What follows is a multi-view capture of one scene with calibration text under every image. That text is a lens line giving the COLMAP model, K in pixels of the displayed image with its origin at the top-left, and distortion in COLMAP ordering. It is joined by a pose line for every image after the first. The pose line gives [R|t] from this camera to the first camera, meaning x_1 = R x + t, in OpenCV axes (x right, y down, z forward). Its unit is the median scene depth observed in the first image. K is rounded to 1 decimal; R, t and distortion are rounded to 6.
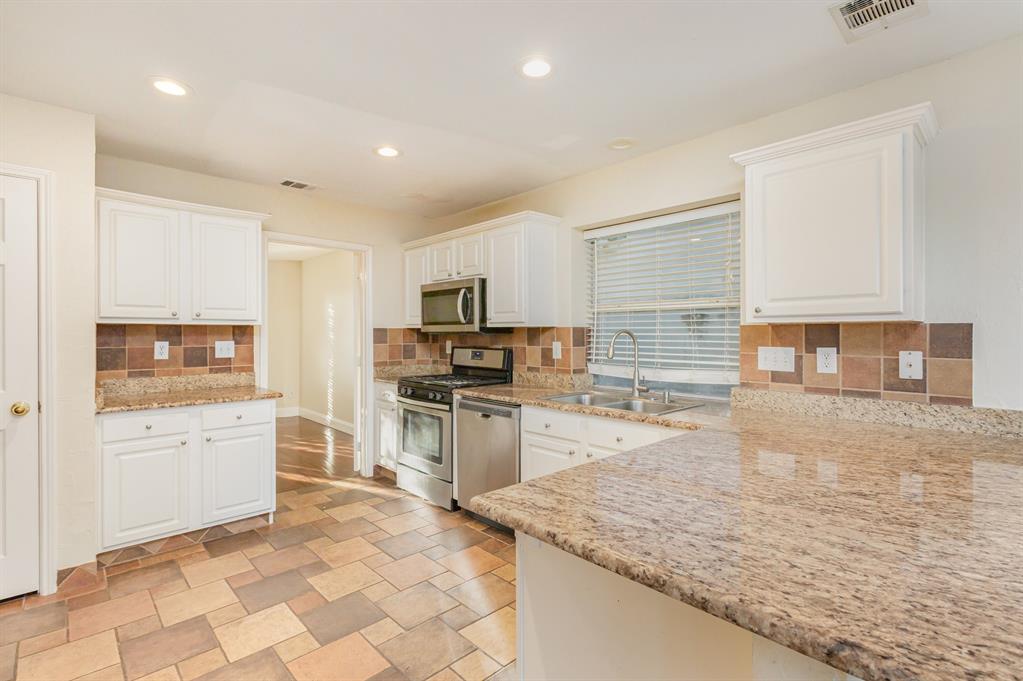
lens RADIAL K [[472.6, 0, 505.5], [0, 472.6, 334.2], [0, 0, 1]] dist [0.008655, -0.004003]
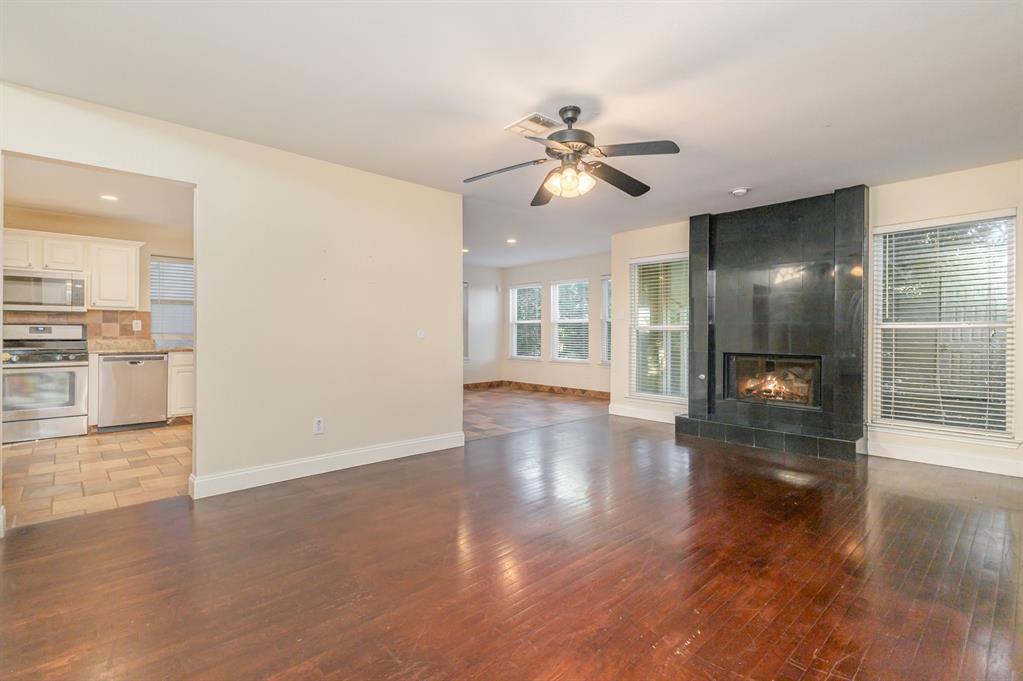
lens RADIAL K [[472.6, 0, 510.3], [0, 472.6, 336.0], [0, 0, 1]] dist [0.008655, -0.004003]
pose [[0.005387, -0.011040, 0.999925, -2.005929], [-0.002184, 0.999937, 0.011052, 0.065835], [-0.999983, -0.002244, 0.005362, -0.397387]]
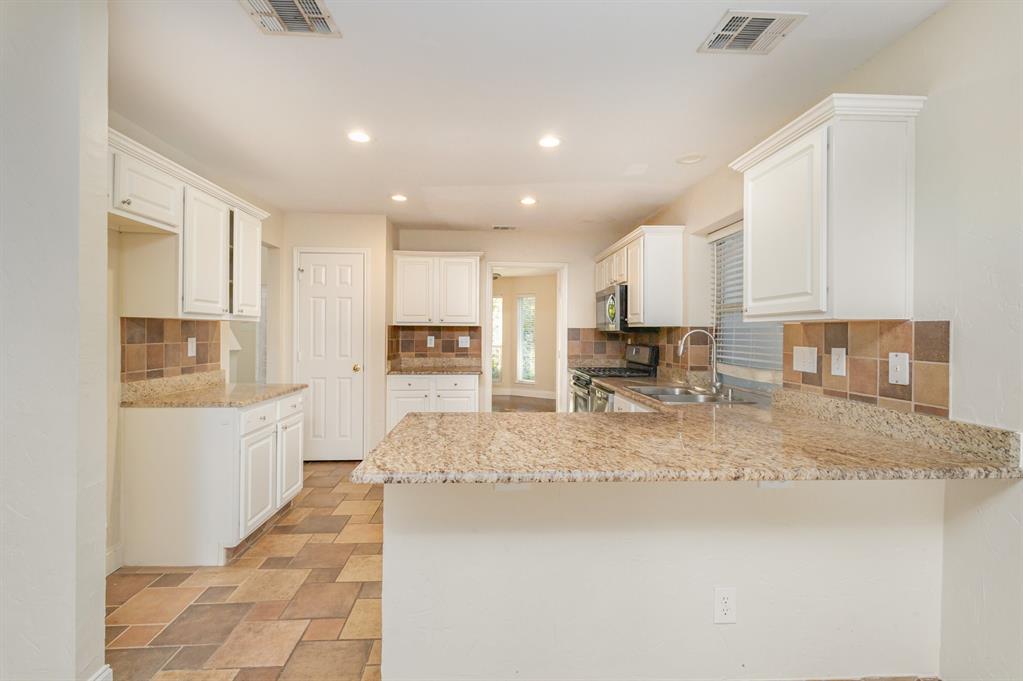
lens RADIAL K [[472.6, 0, 510.2], [0, 472.6, 335.6], [0, 0, 1]] dist [0.008655, -0.004003]
pose [[0.769151, 0.009238, -0.639000, 0.656313], [-0.007582, 0.999957, 0.005329, 0.003160], [0.639022, 0.000746, 0.769188, -0.111777]]
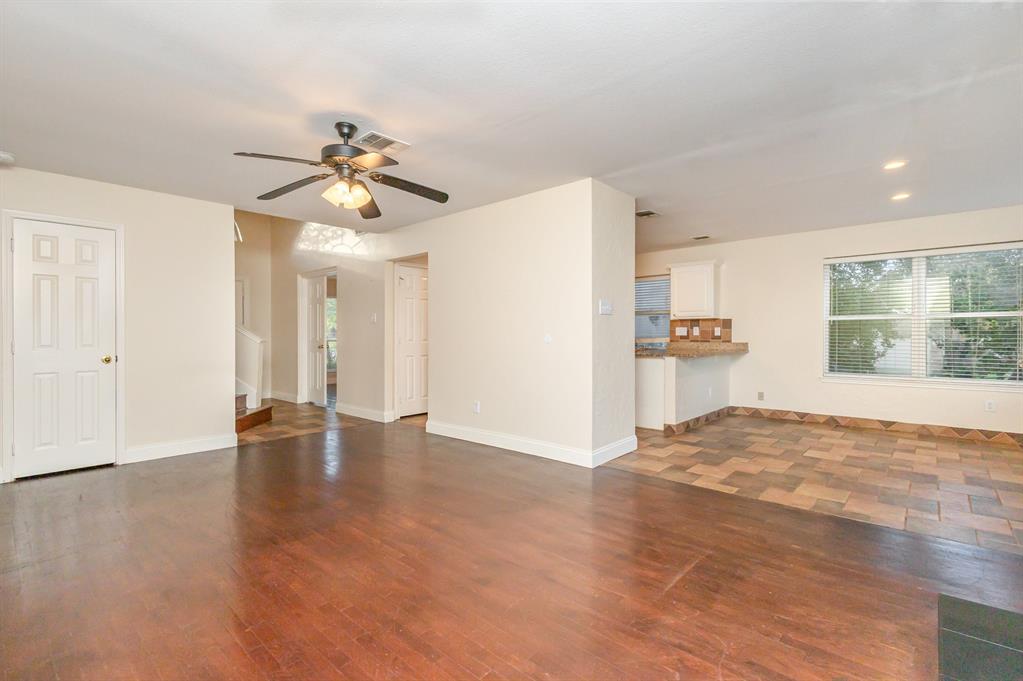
lens RADIAL K [[472.6, 0, 514.2], [0, 472.6, 338.1], [0, 0, 1]] dist [0.008655, -0.004003]
pose [[0.994276, 0.006497, 0.106642, -0.701625], [-0.005437, 0.999933, -0.010235, 0.117639], [-0.106701, 0.009596, 0.994245, -1.640446]]
